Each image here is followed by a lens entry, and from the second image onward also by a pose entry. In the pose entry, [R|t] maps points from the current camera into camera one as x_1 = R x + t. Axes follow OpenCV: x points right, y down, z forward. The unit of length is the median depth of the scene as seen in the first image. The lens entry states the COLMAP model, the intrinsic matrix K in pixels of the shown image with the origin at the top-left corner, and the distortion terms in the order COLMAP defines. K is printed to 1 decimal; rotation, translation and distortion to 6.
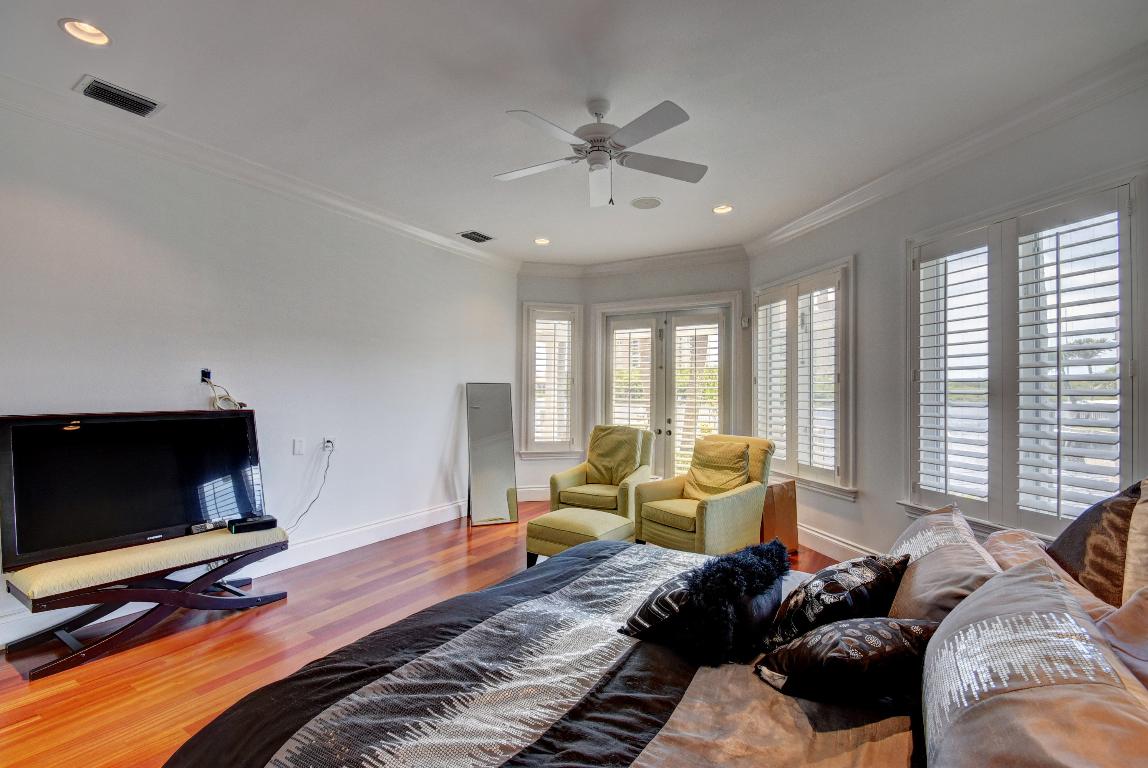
lens RADIAL K [[504.8, 0, 571.2], [0, 504.8, 390.7], [0, 0, 1]] dist [-0.002644, -0.005507]
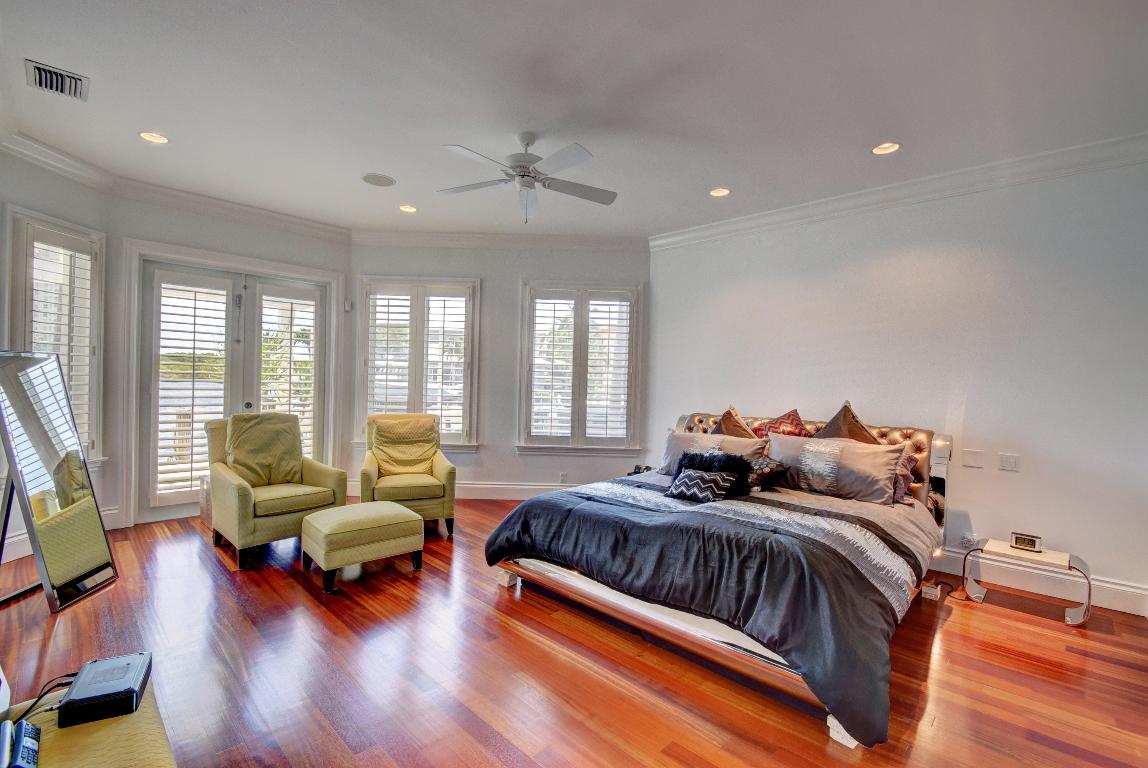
lens RADIAL K [[504.8, 0, 572.7], [0, 504.8, 382.1], [0, 0, 1]] dist [-0.002644, -0.005507]
pose [[0.207230, -0.006564, 0.978270, -0.623833], [-0.026235, 0.999581, 0.012265, -0.004075], [-0.977940, -0.028207, 0.206971, 0.355327]]
